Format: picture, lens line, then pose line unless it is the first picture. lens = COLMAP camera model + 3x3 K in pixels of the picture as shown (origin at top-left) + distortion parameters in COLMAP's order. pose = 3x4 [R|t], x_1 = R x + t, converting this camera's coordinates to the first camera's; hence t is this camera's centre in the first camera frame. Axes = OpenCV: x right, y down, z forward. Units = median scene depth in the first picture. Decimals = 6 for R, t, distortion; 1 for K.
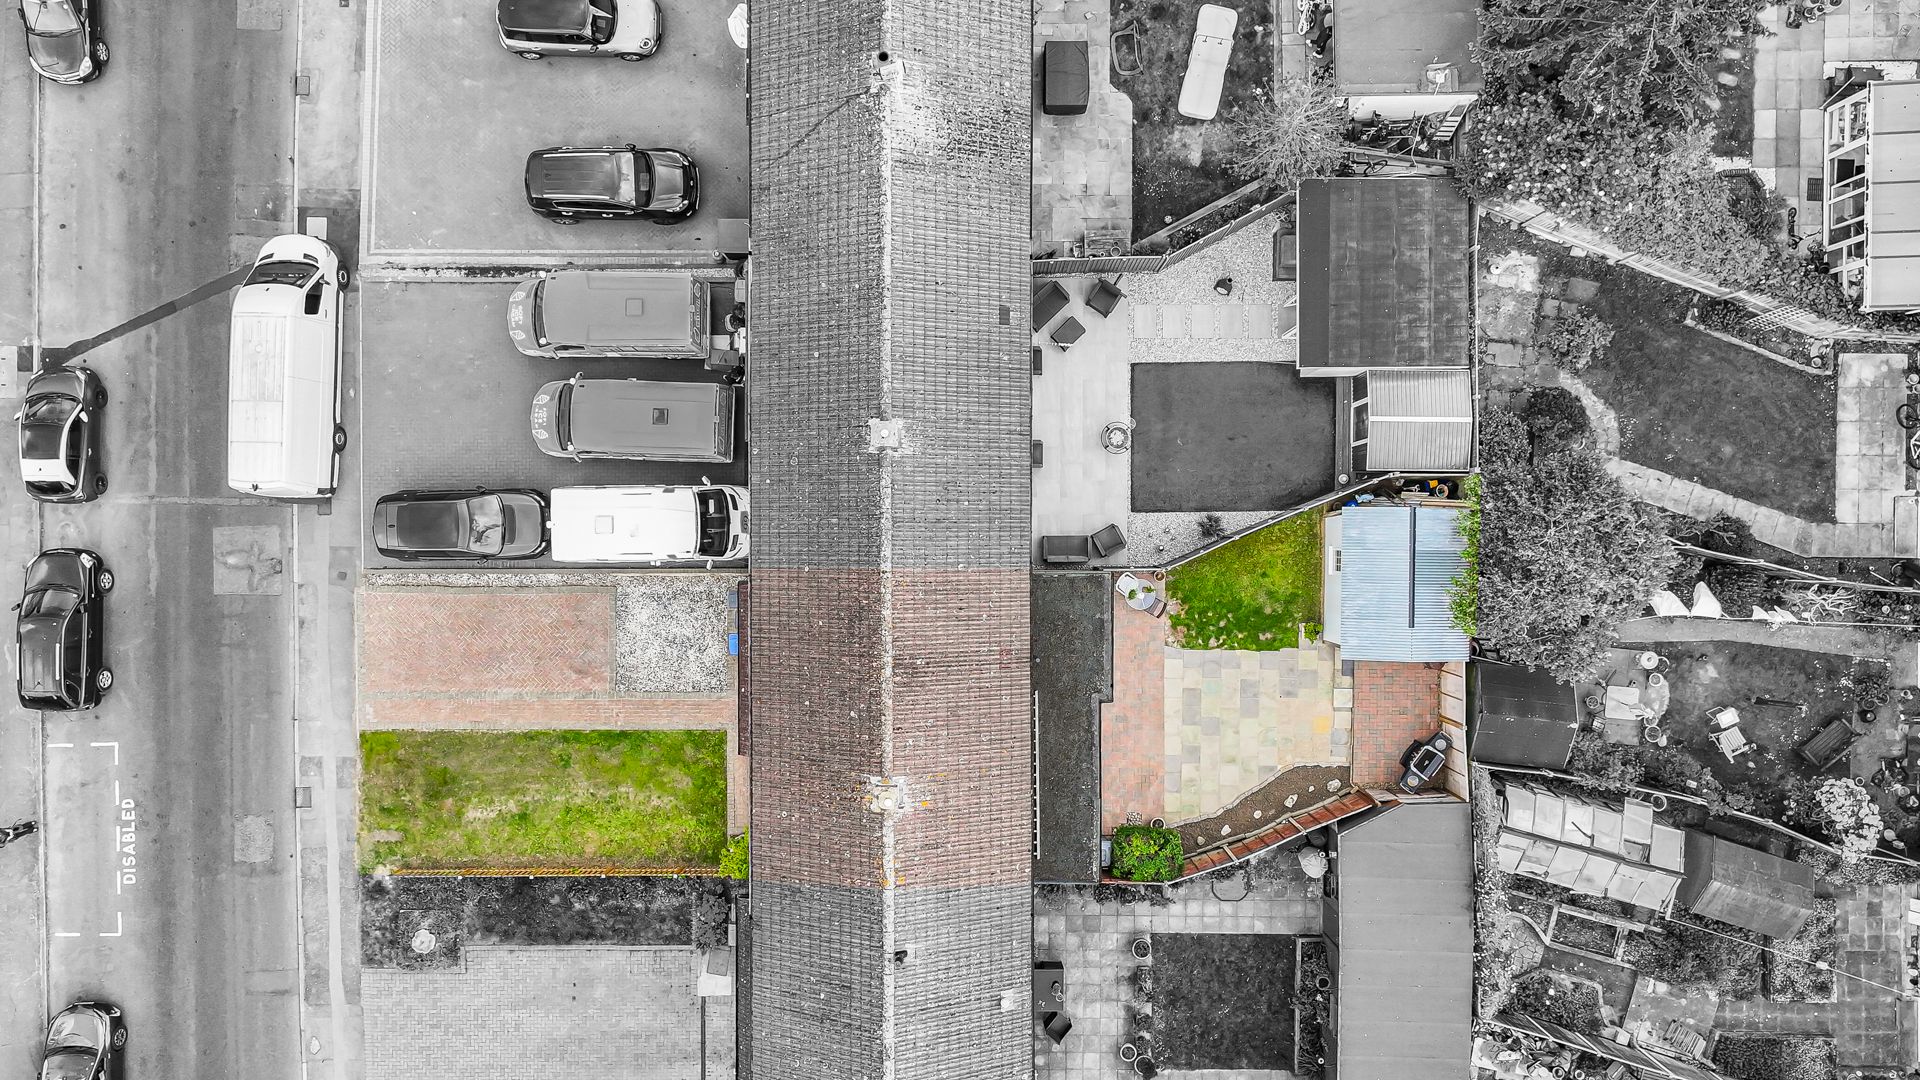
lens RADIAL K [[1379.0, 0, 960.0], [0, 1379.0, 540.0], [0, 0, 1]] dist [0.003277, -0.004420]
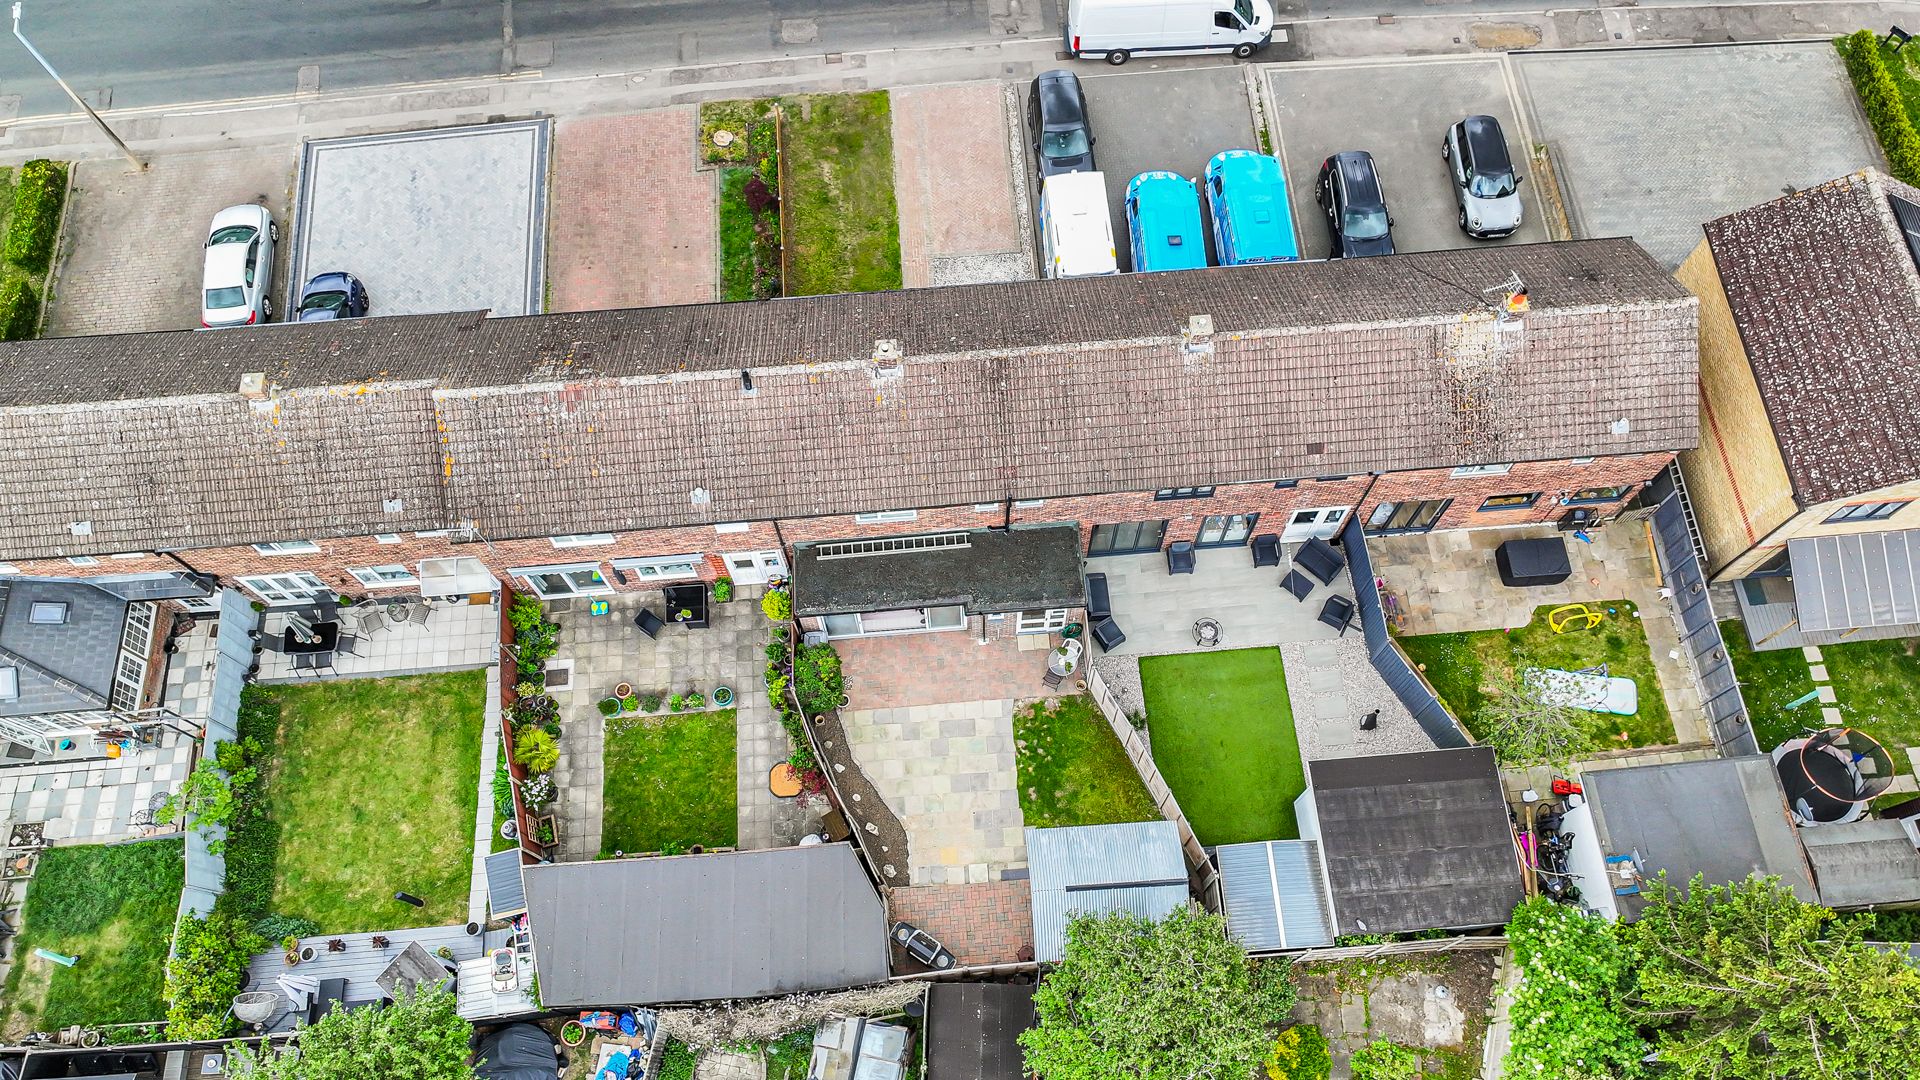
lens RADIAL K [[1361.2, 0, 960.0], [0, 1361.2, 540.0], [0, 0, 1]] dist [0.002175, -0.003801]
pose [[0.075515, 0.921461, -0.381061, 0.428366], [-0.997099, 0.073422, -0.020051, 0.129817], [0.009502, 0.381470, 0.924332, 0.006871]]
